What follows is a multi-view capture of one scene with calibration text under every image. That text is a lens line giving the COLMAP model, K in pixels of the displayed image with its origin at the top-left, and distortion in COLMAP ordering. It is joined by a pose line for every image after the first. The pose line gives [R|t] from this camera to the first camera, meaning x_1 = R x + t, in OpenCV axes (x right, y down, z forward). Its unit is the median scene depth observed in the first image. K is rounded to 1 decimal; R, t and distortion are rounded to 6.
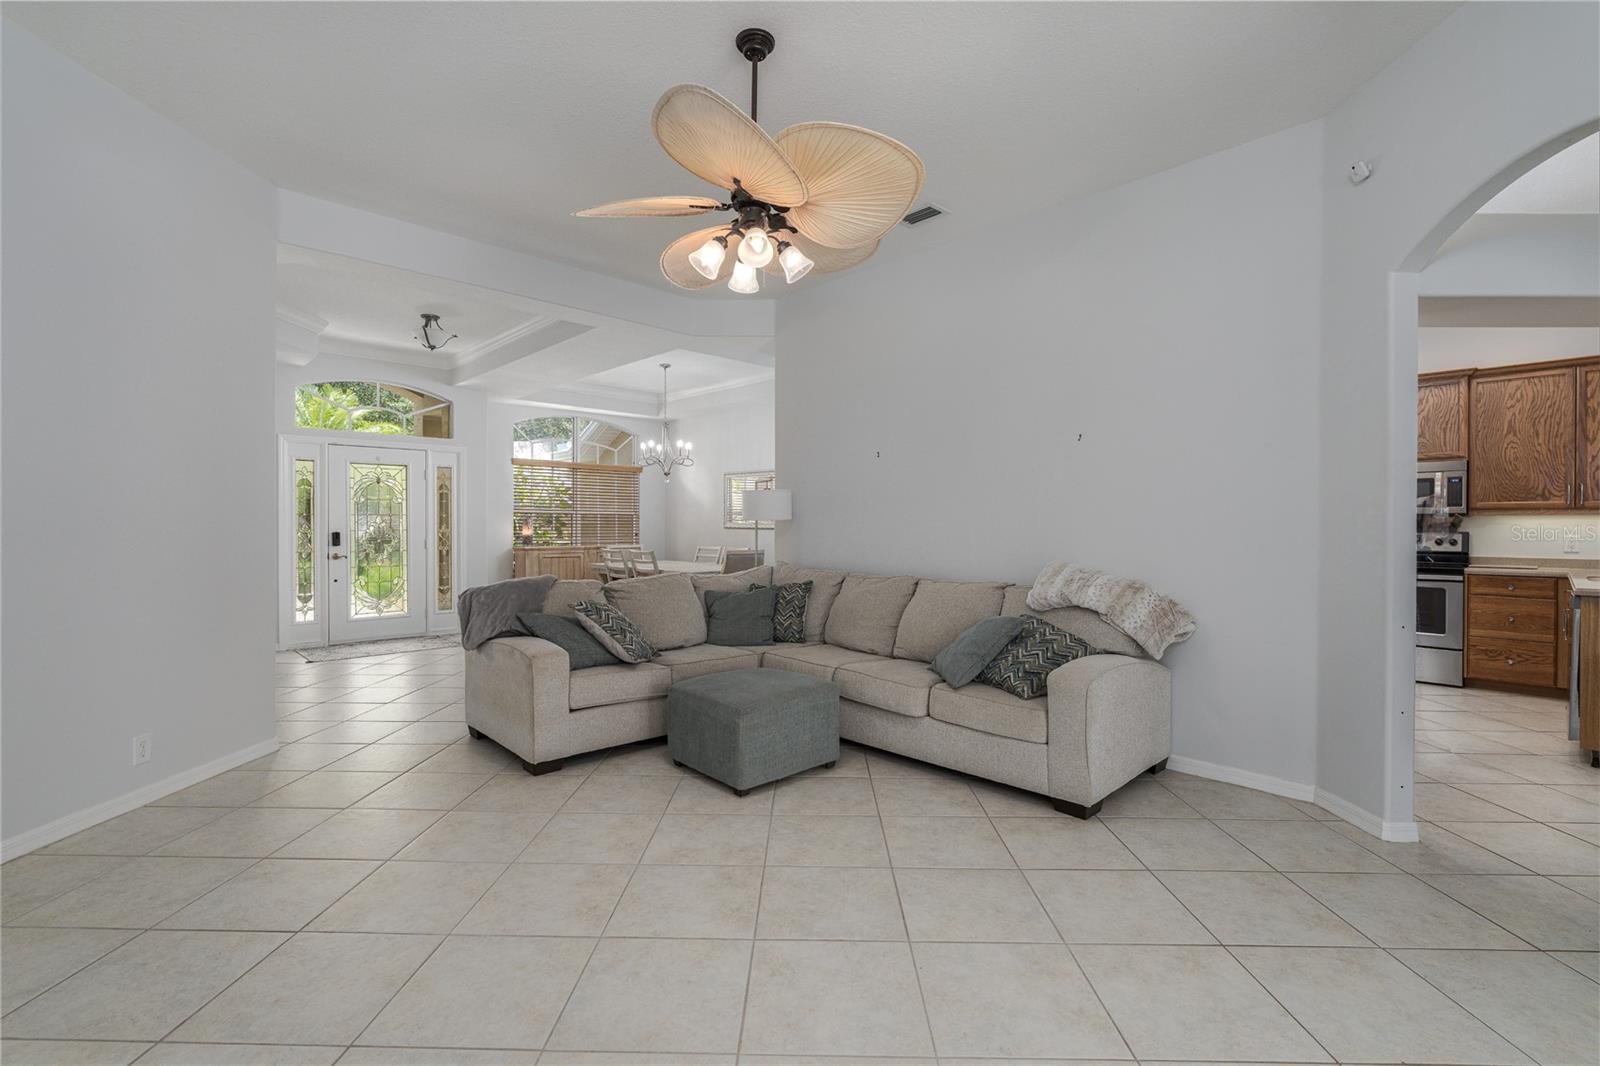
lens RADIAL K [[714.6, 0, 799.6], [0, 714.6, 527.0], [0, 0, 1]] dist [-0.008163, 0.003265]
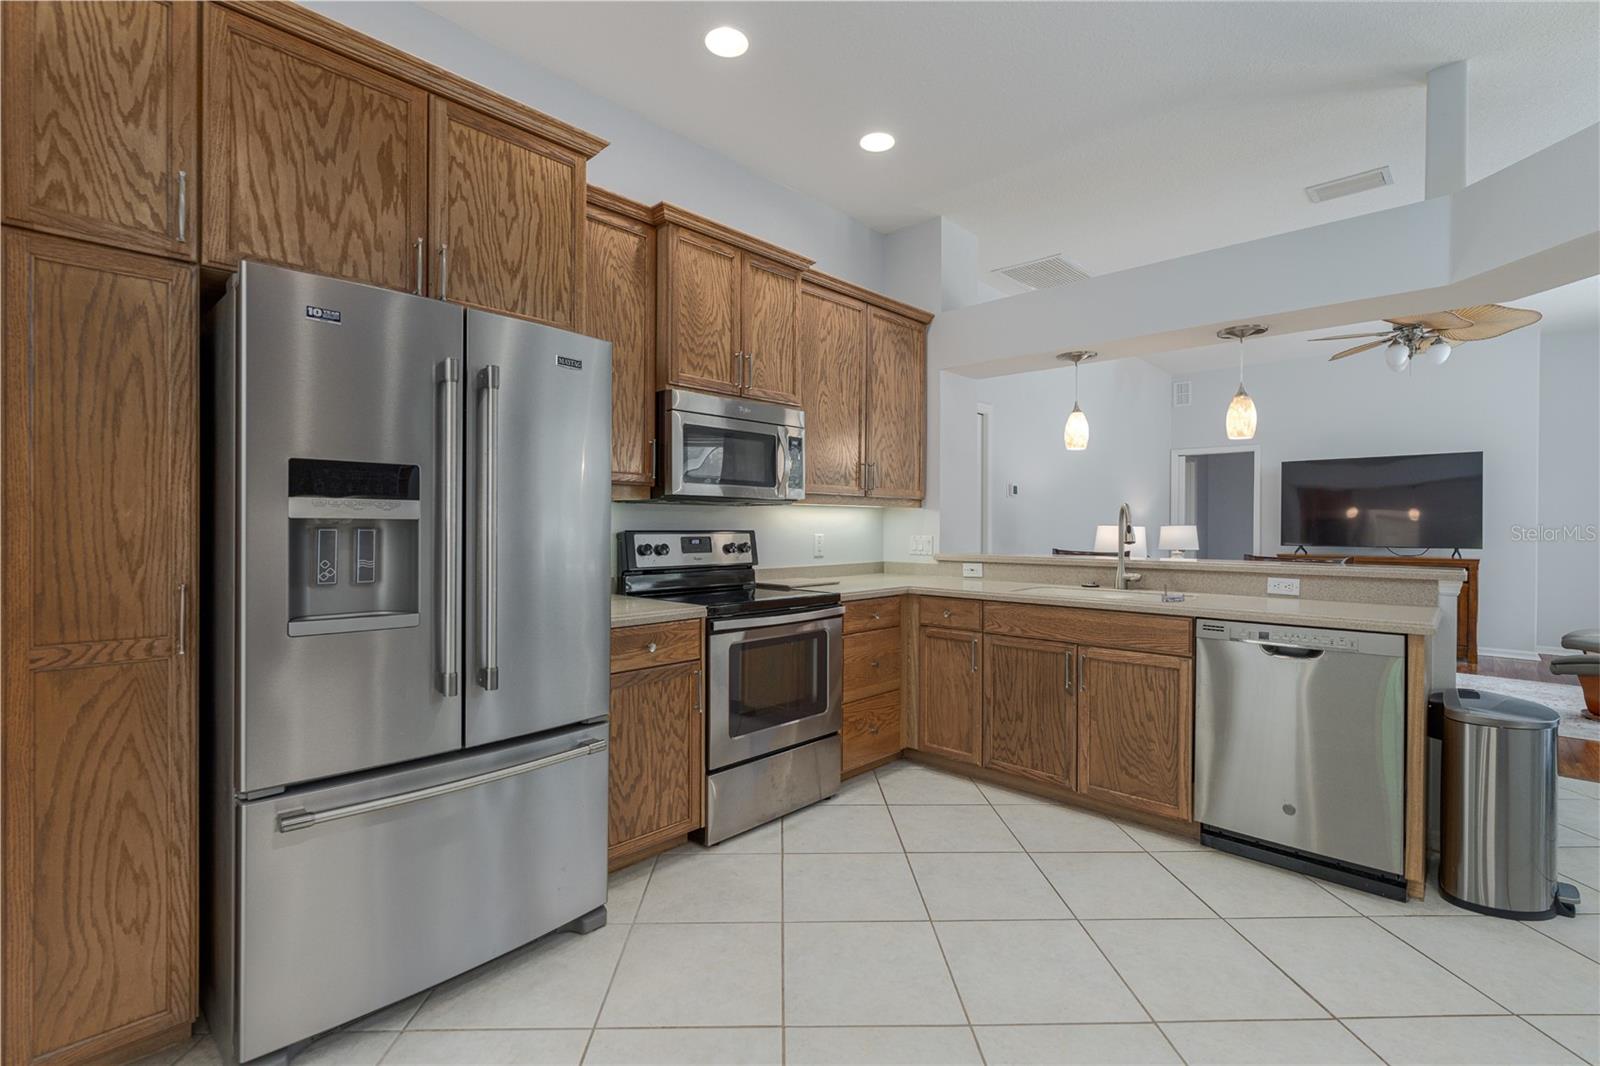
lens RADIAL K [[714.6, 0, 795.1], [0, 714.6, 529.9], [0, 0, 1]] dist [-0.008163, 0.003265]
pose [[-0.038279, -0.014257, 0.999165, 0.343507], [-0.003706, 0.999893, 0.014126, -0.002375], [-0.999260, -0.003162, -0.038328, 1.063047]]
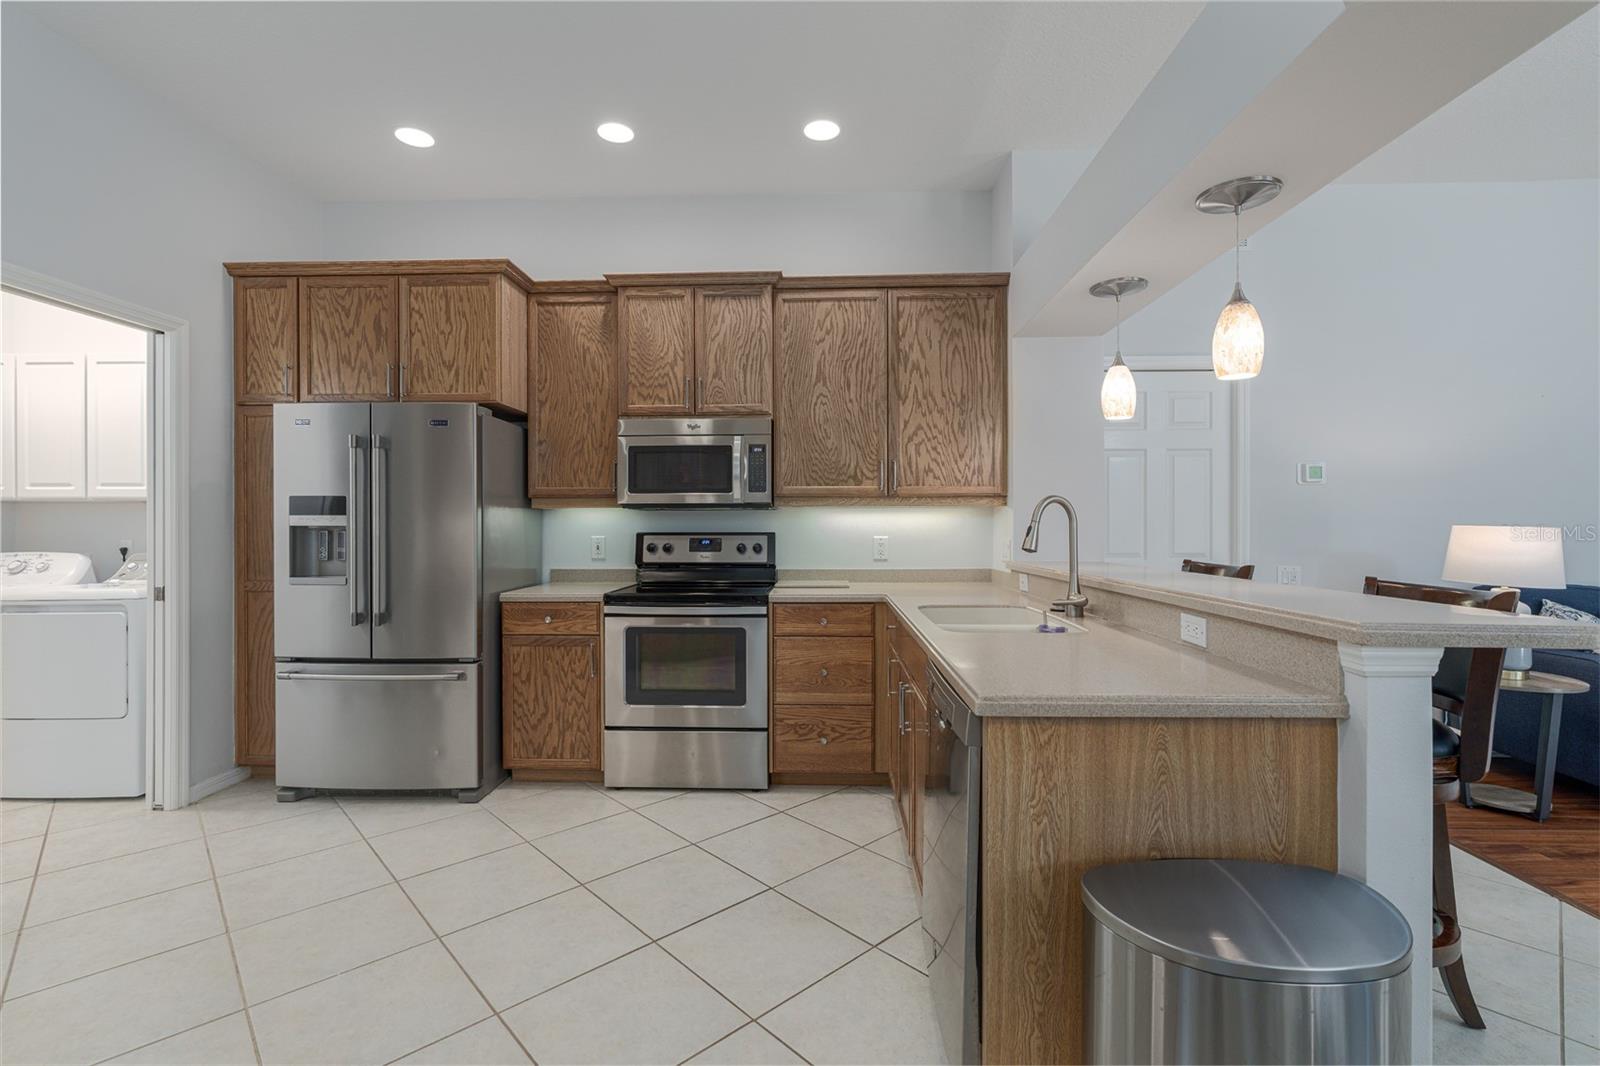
lens RADIAL K [[714.6, 0, 794.1], [0, 714.6, 530.7], [0, 0, 1]] dist [-0.008163, 0.003265]
pose [[0.718835, -0.013101, 0.695057, 0.530021], [0.006975, 0.999908, 0.011634, -0.002326], [-0.695145, -0.003515, 0.718861, 0.549729]]
